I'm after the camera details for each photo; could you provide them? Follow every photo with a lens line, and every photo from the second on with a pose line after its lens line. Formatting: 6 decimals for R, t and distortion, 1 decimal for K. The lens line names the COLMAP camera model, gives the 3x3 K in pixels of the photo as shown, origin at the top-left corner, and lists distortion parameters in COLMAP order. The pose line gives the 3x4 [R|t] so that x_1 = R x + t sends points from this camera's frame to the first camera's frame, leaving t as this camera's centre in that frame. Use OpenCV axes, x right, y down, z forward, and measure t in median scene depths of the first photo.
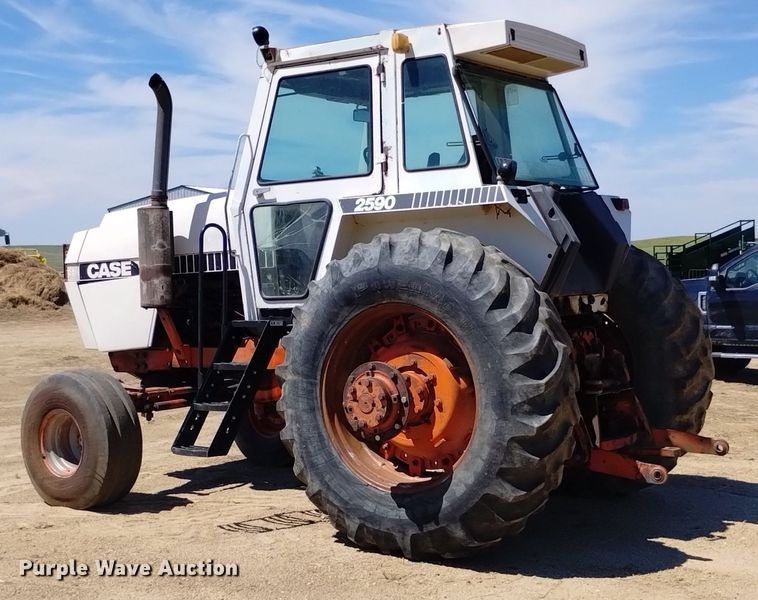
lens RADIAL K [[1344.3, 0, 379.0], [0, 1344.3, 300.0], [0, 0, 1]] dist [0.045224, -0.056160]
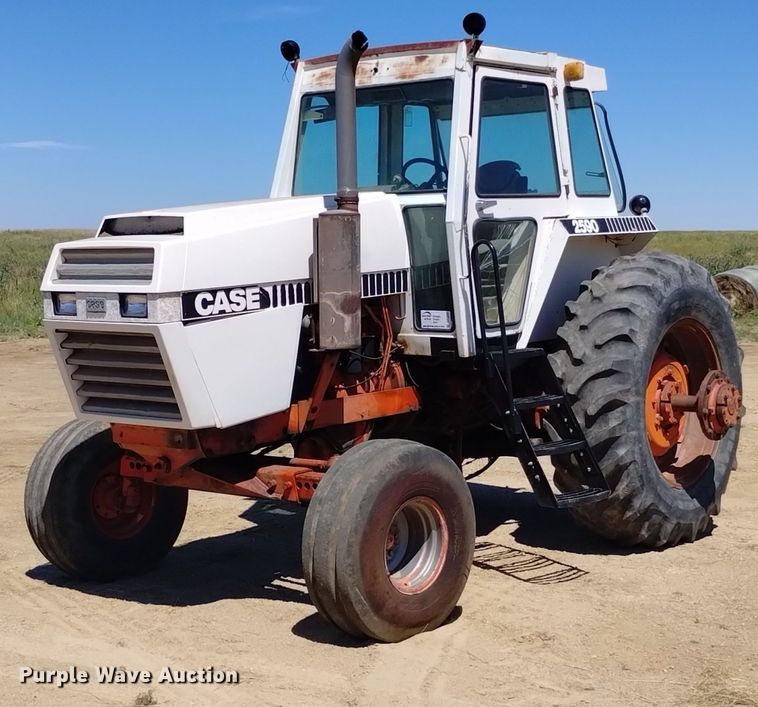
lens RADIAL K [[1404.6, 0, 379.0], [0, 1404.6, 353.5], [0, 0, 1]] dist [0.012838, -0.036949]
pose [[0.066188, -0.056165, 0.996225, -1.066025], [0.036931, 0.997868, 0.053804, -0.037722], [-0.997123, 0.033230, 0.068122, 1.068123]]
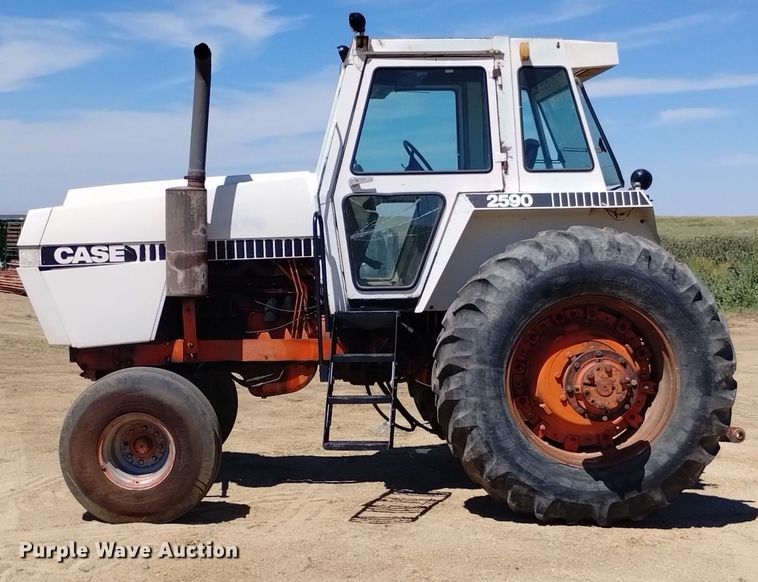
lens RADIAL K [[1412.2, 0, 379.0], [0, 1412.2, 291.0], [0, 0, 1]] dist [0.056019, 0.064209]
pose [[0.775799, -0.003750, 0.630969, -0.774765], [-0.005144, 0.999912, 0.012266, -0.013171], [-0.630959, -0.012762, 0.775711, 0.194075]]
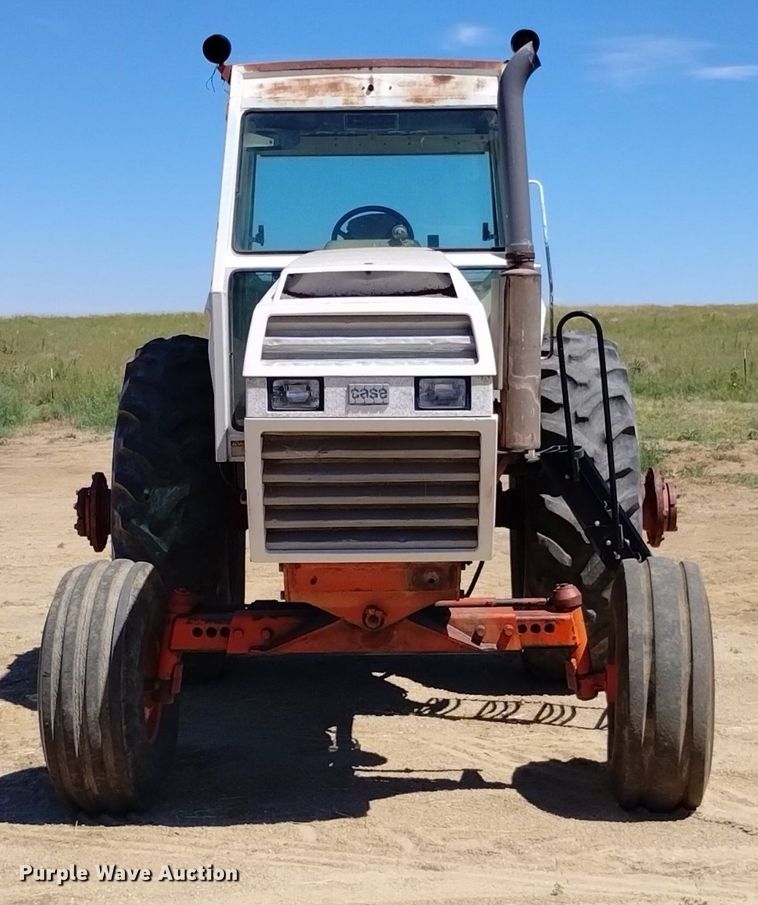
lens RADIAL K [[1853.2, 0, 376.3], [0, 1853.2, 416.2], [0, 0, 1]] dist [0.085138, 0.095084]
pose [[-0.566846, -0.015998, 0.823669, -0.890384], [0.038374, 0.998213, 0.045797, -0.053839], [-0.822930, 0.057568, -0.565219, 1.718122]]
